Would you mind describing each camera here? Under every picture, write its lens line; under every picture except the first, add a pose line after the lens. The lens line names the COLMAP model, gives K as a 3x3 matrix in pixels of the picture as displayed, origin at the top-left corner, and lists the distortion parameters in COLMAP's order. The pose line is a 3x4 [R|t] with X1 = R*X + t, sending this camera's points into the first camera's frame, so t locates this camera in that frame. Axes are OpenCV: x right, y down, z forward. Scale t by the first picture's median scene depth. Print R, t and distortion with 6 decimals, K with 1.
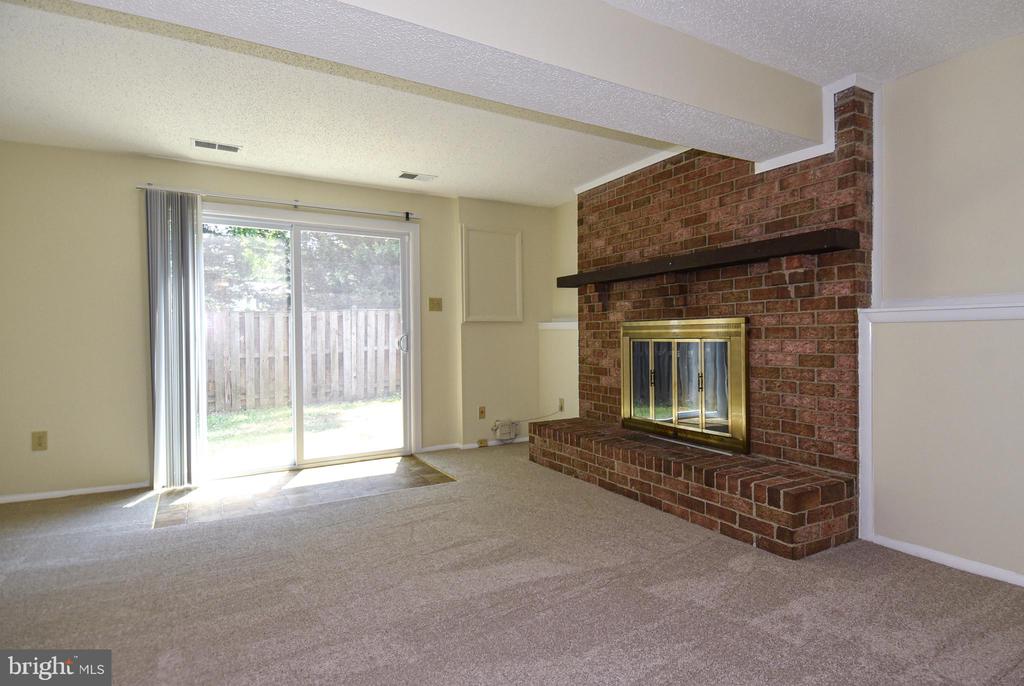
lens RADIAL K [[526.0, 0, 547.0], [0, 526.0, 339.4], [0, 0, 1]] dist [0.030872, -0.036552]
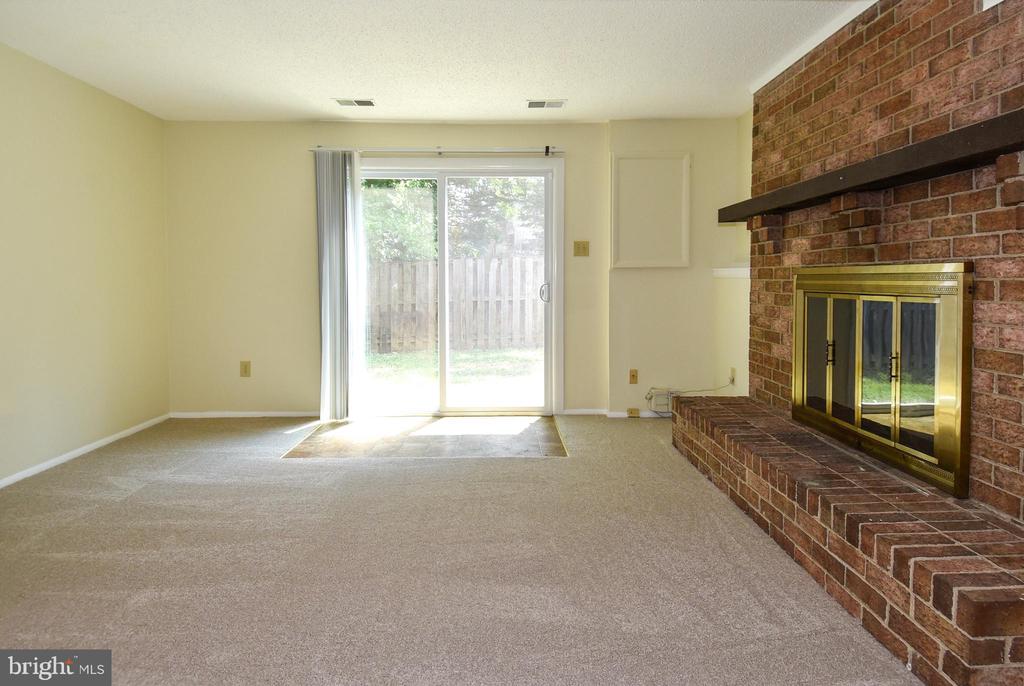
lens RADIAL K [[559.0, 0, 520.1], [0, 559.0, 293.7], [0, 0, 1]] dist [0.038778, -0.046133]
pose [[0.864382, 0.019005, -0.502476, 0.229227], [-0.009164, 0.999715, 0.022048, -0.014246], [0.502752, -0.014453, 0.864310, 0.197262]]
